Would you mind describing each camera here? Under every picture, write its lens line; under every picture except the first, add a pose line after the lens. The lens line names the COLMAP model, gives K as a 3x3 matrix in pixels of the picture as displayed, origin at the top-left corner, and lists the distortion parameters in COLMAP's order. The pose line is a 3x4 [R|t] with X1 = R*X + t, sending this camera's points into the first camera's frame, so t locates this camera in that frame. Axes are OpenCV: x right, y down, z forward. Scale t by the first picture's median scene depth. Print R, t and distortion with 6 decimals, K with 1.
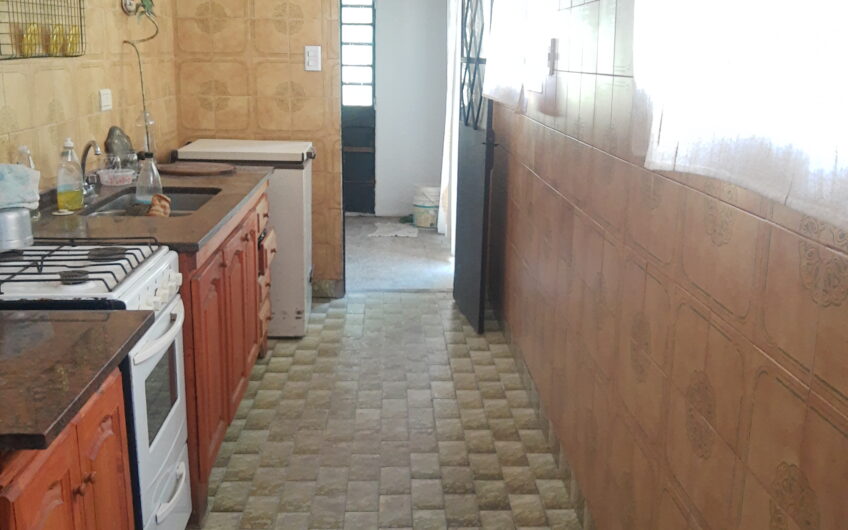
lens RADIAL K [[913.4, 0, 422.9], [0, 913.4, 266.0], [0, 0, 1]] dist [0.051897, 0.000000]
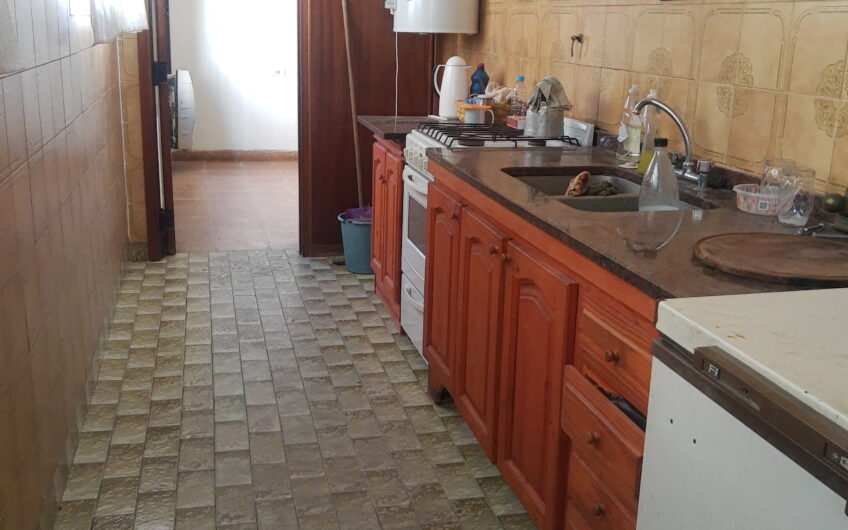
lens RADIAL K [[913.4, 0, 423.0], [0, 913.4, 263.3], [0, 0, 1]] dist [0.051897, 0.000000]
pose [[-0.981190, 0.017582, -0.192244, -0.010102], [-0.075875, 0.880577, 0.467790, -0.363829], [0.177511, 0.473577, -0.862679, 1.698853]]
